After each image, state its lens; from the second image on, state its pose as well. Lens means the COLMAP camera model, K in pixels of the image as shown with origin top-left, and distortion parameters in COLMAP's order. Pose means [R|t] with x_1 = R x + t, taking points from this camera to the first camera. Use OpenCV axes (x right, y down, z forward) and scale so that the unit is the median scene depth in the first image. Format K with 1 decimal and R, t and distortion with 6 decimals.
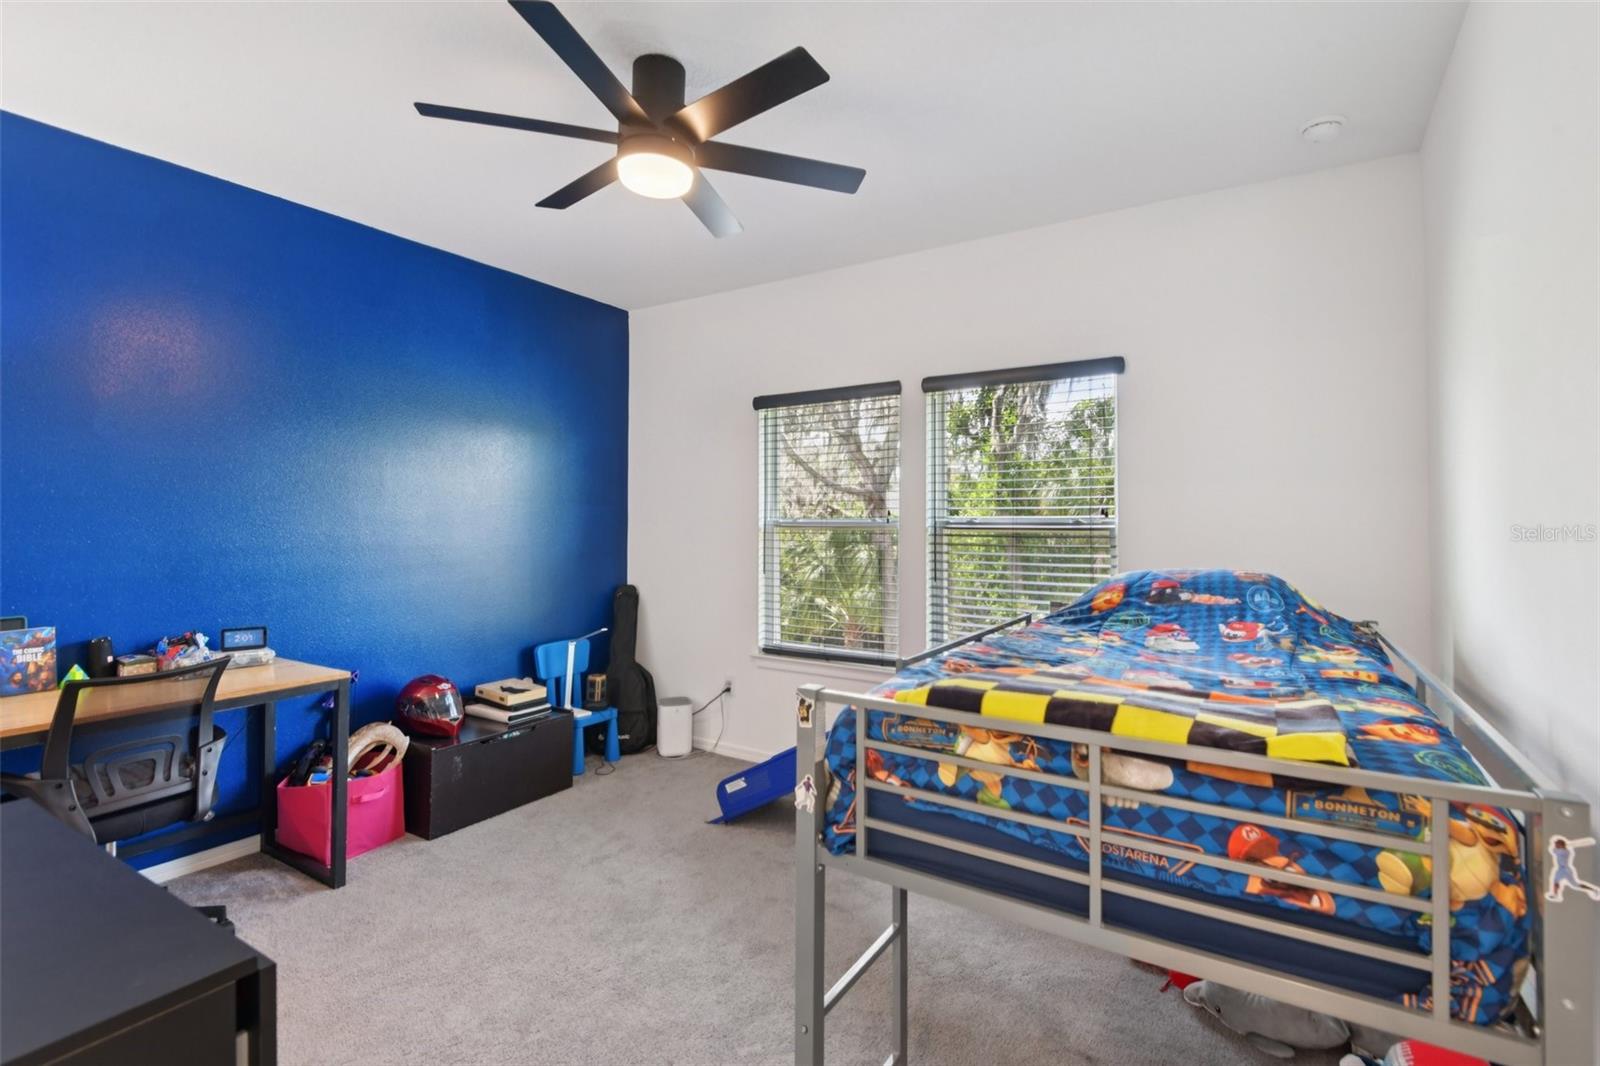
lens RADIAL K [[740.7, 0, 800.8], [0, 740.7, 519.3], [0, 0, 1]] dist [-0.011463, -0.003832]
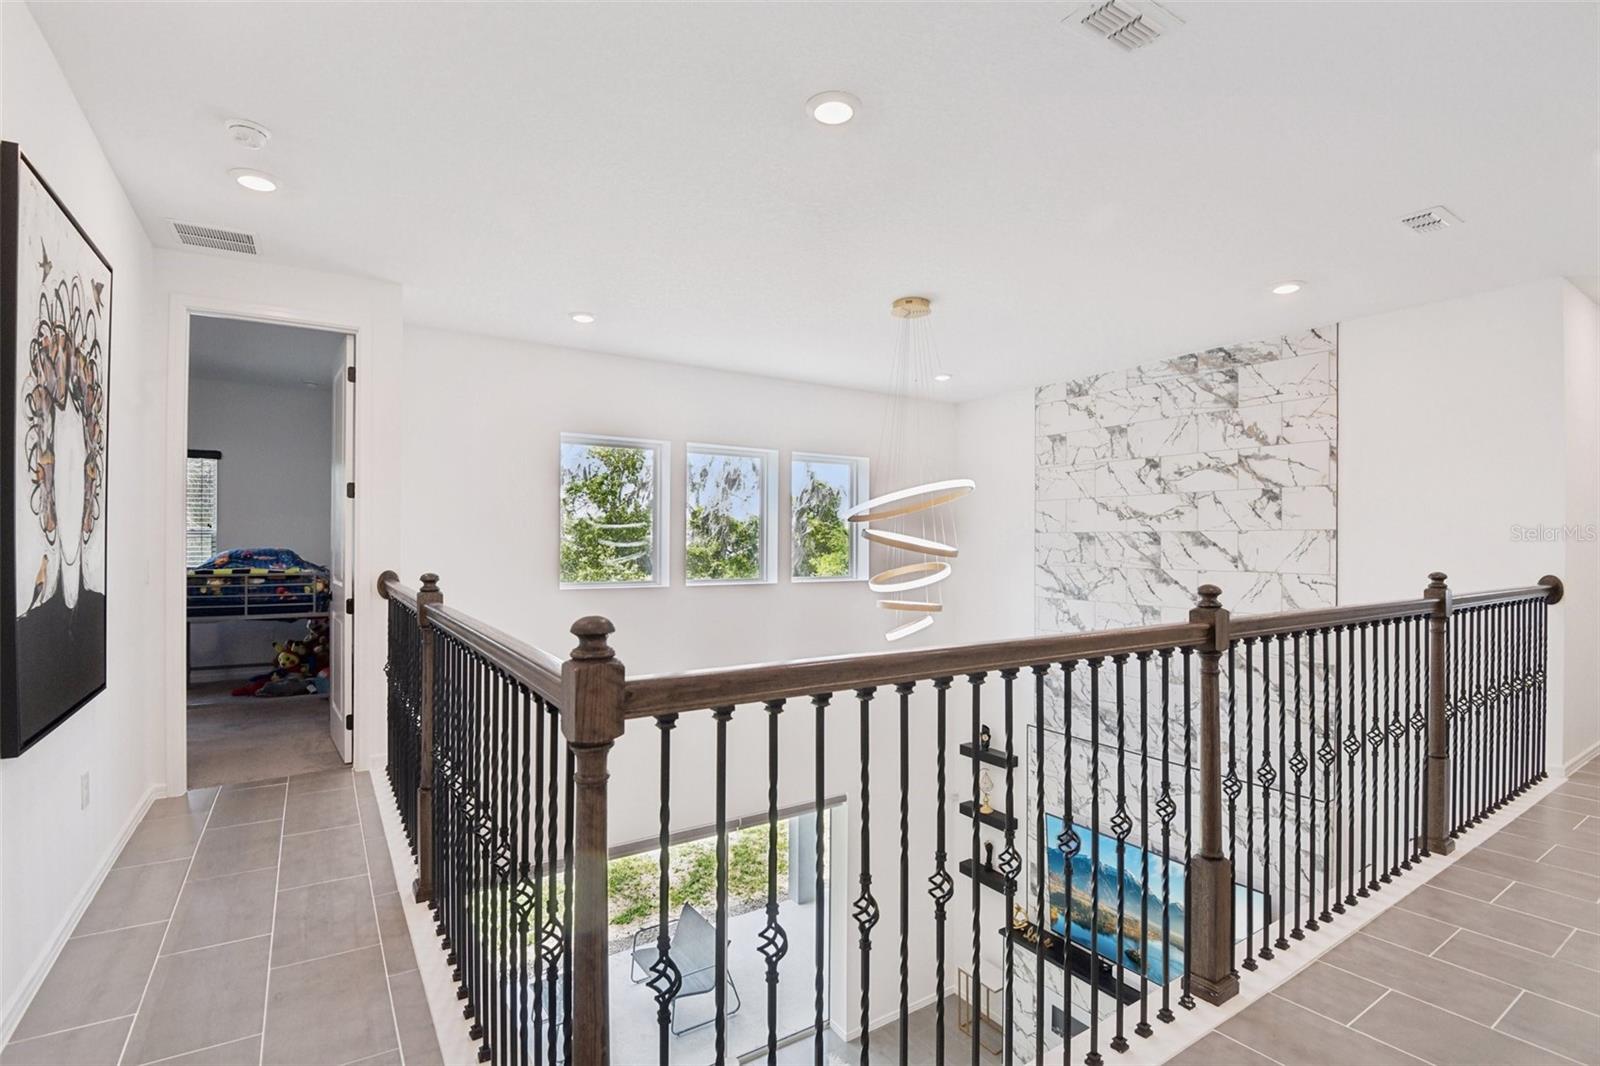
lens RADIAL K [[740.7, 0, 794.6], [0, 740.7, 530.6], [0, 0, 1]] dist [-0.011463, -0.003832]
pose [[0.400809, 0.008955, 0.916118, -4.877902], [-0.003294, 0.999960, -0.008333, 0.095070], [-0.916156, 0.000322, 0.400823, -7.965708]]
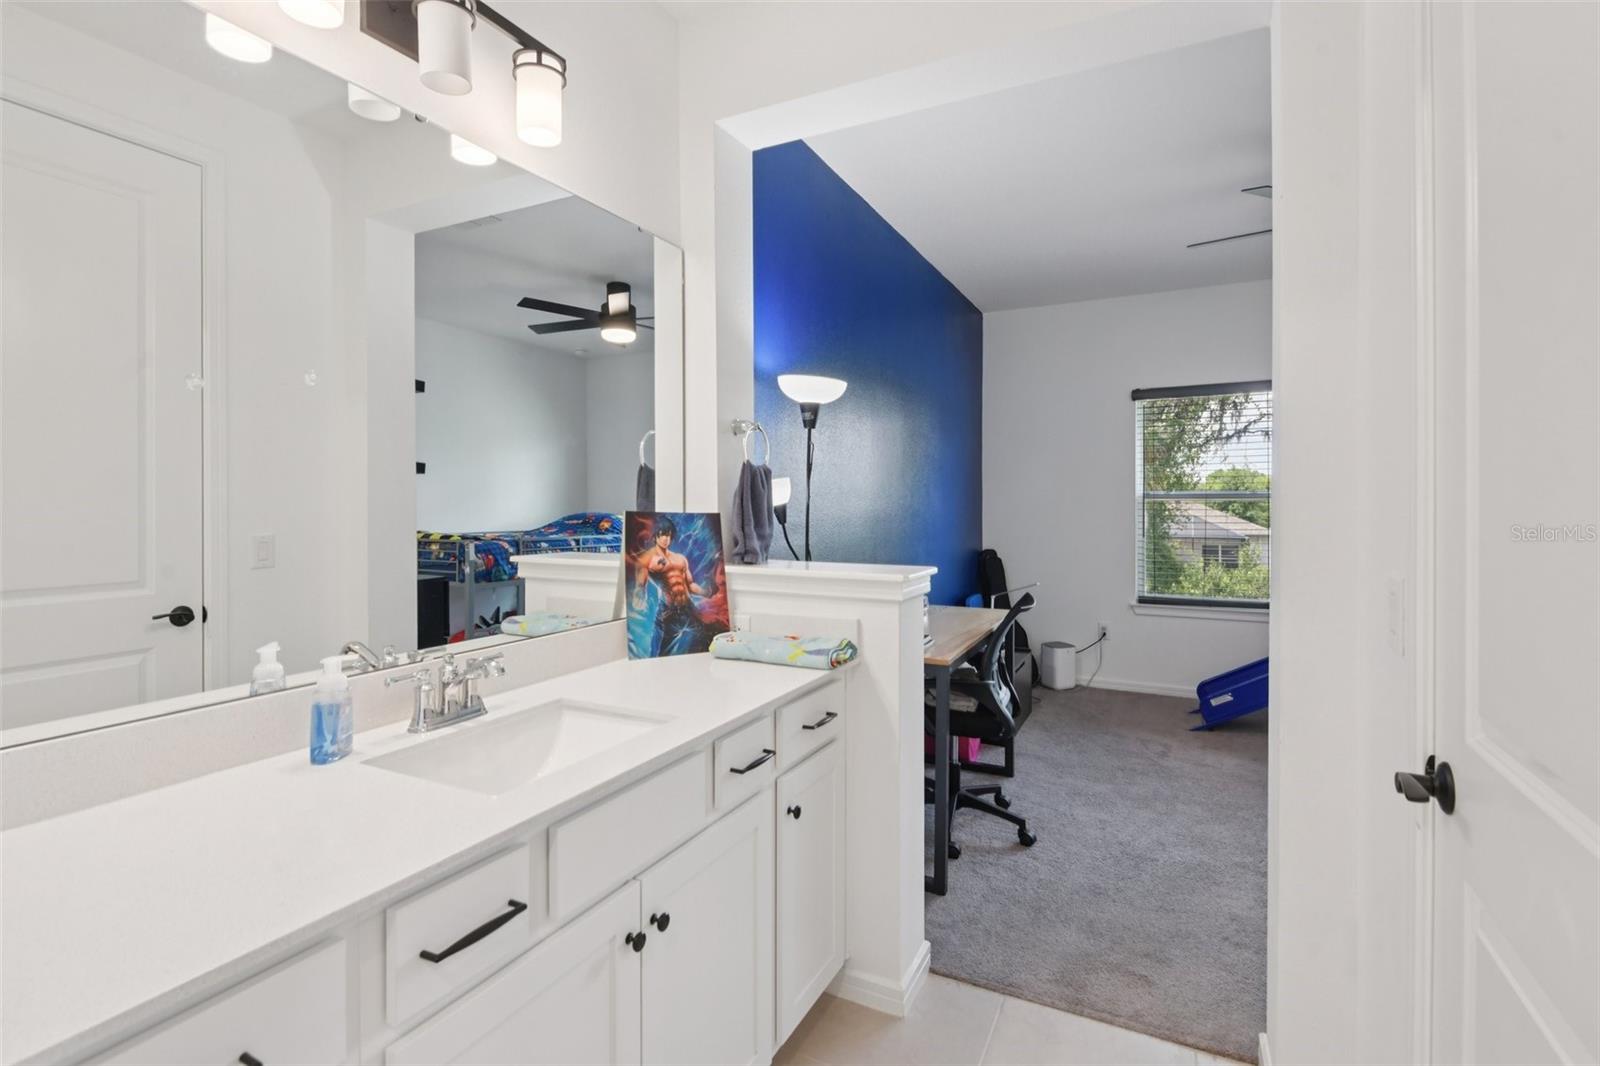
lens RADIAL K [[740.7, 0, 796.9], [0, 740.7, 504.0], [0, 0, 1]] dist [-0.011463, -0.003832]
pose [[0.997024, 0.000084, 0.077089, -0.677704], [-0.000575, 0.999980, 0.006339, 0.012866], [-0.077087, -0.006364, 0.997004, -0.151620]]
